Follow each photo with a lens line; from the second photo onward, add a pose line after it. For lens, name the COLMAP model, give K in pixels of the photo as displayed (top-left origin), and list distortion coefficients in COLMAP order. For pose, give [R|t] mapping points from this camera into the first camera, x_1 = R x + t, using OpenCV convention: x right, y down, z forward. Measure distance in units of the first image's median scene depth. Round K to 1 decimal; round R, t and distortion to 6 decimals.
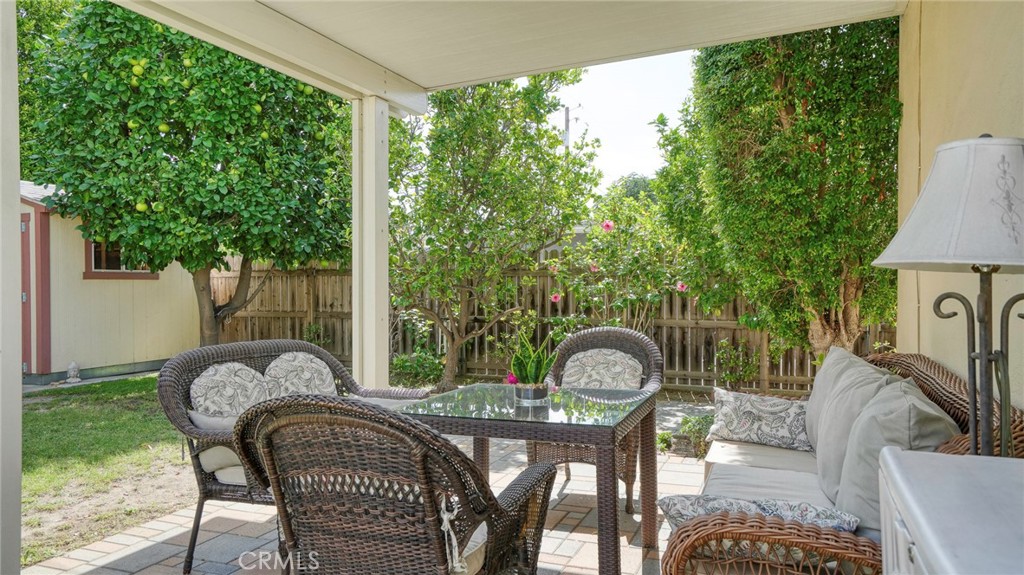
lens RADIAL K [[701.1, 0, 507.7], [0, 701.1, 291.3], [0, 0, 1]] dist [0.009302, 0.006753]
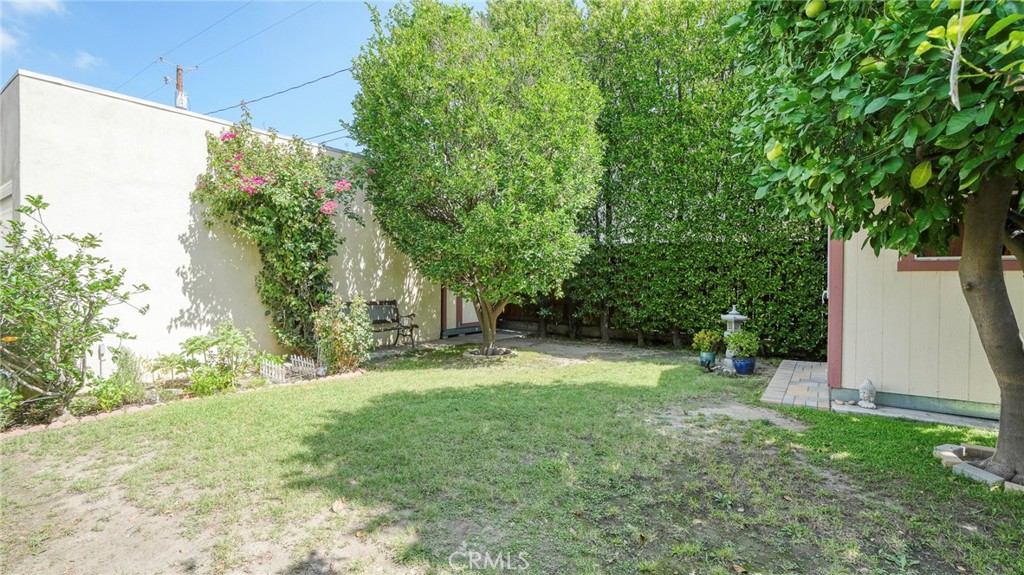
lens RADIAL K [[474.3, 0, 509.7], [0, 474.3, 289.8], [0, 0, 1]] dist [-0.033100, 0.004687]
pose [[-0.199385, 0.023073, -0.979650, -0.059500], [-0.015023, 0.999533, 0.026598, -0.005001], [0.979806, 0.020020, -0.198945, 0.832507]]
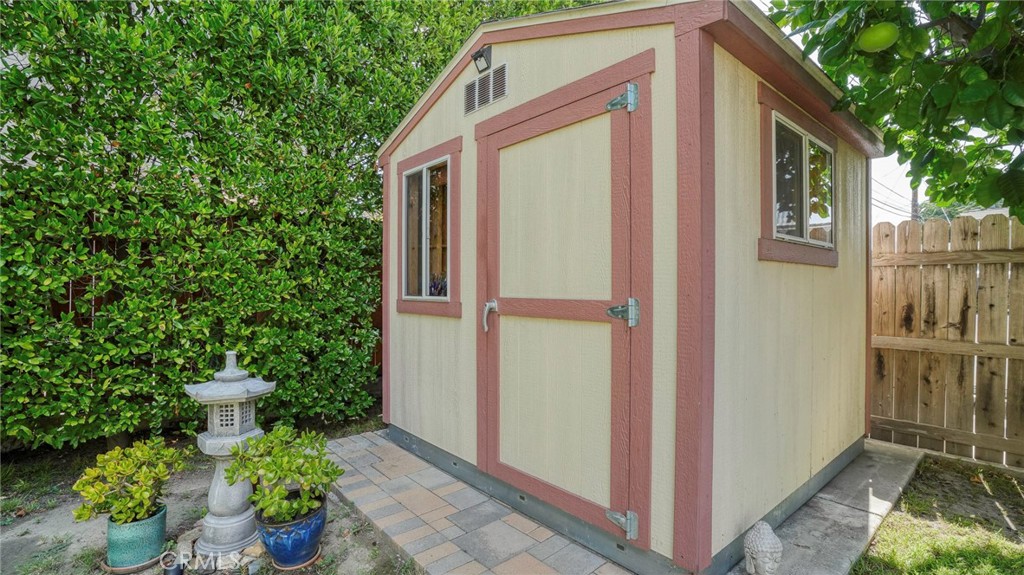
lens RADIAL K [[474.3, 0, 511.9], [0, 474.3, 287.0], [0, 0, 1]] dist [-0.033100, 0.004687]
pose [[0.890133, 0.013190, -0.455509, -0.725289], [-0.015131, 0.999885, -0.000614, -0.002684], [0.455449, 0.007439, 0.890231, 0.888636]]
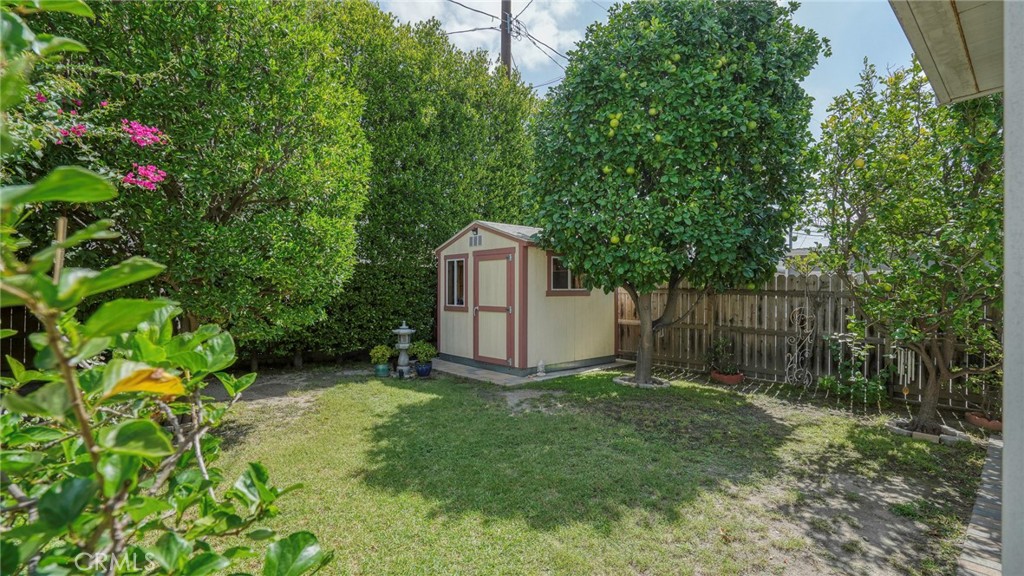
lens RADIAL K [[474.3, 0, 517.5], [0, 474.3, 286.4], [0, 0, 1]] dist [-0.033100, 0.004687]
pose [[0.893721, 0.010842, -0.448492, -0.307122], [-0.016445, 0.999828, -0.008601, -0.032544], [0.448321, 0.015063, 0.893746, 0.226145]]
